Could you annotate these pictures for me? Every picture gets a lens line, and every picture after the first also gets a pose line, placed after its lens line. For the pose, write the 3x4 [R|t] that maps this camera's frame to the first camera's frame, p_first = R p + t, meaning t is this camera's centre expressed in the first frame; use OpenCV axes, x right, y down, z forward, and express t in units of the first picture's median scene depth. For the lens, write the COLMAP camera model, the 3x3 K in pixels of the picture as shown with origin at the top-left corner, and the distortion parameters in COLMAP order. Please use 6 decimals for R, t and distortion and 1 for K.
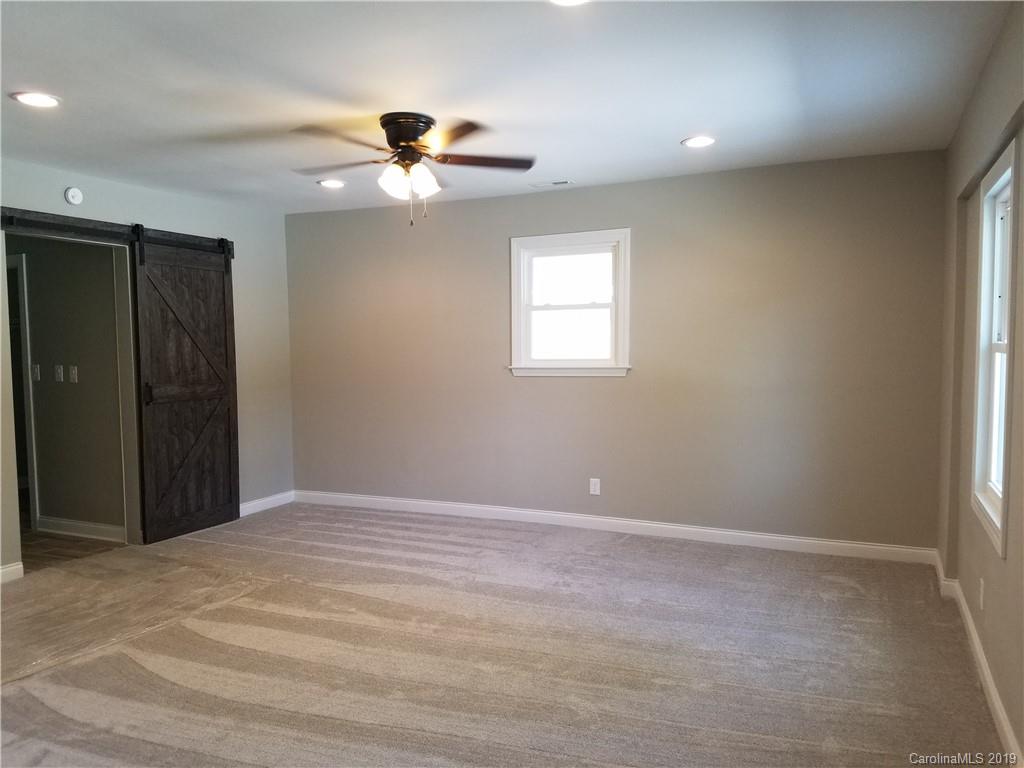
lens RADIAL K [[764.1, 0, 506.8], [0, 764.1, 401.2], [0, 0, 1]] dist [-0.001849, -0.145328]
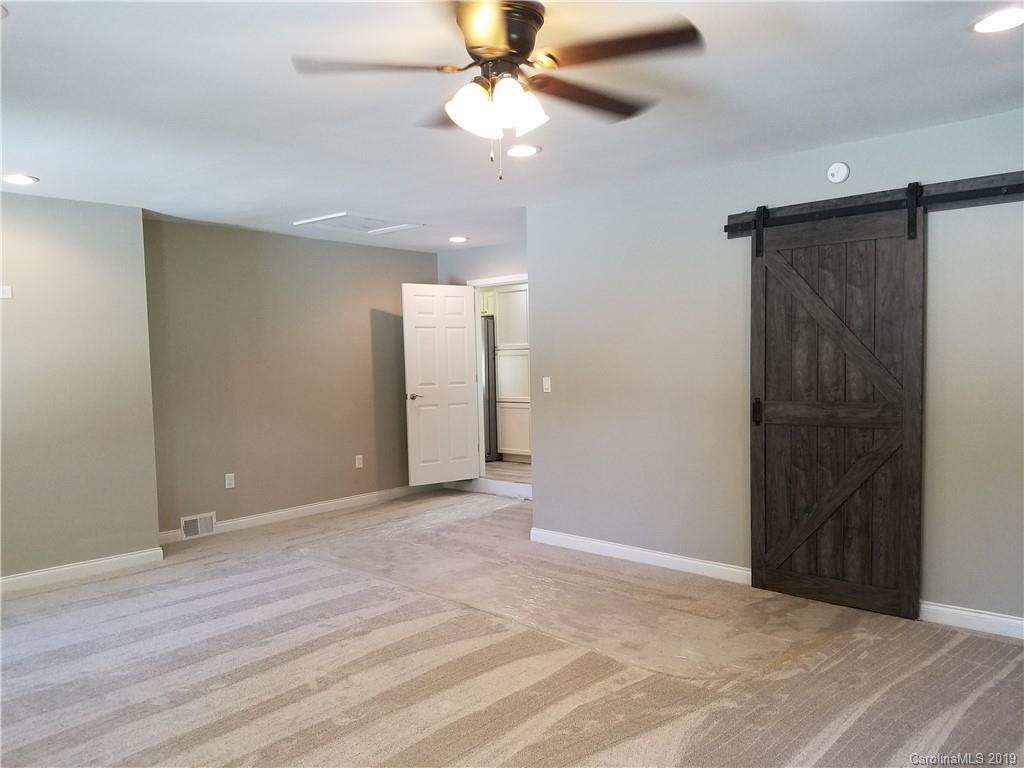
lens RADIAL K [[777.0, 0, 511.5], [0, 777.0, 424.1], [0, 0, 1]] dist [0.004499, 0.002046]
pose [[-0.325918, 0.086852, -0.941400, 0.395320], [-0.046810, 0.993067, 0.107825, -0.070551], [0.944239, 0.079208, -0.319593, 0.957249]]
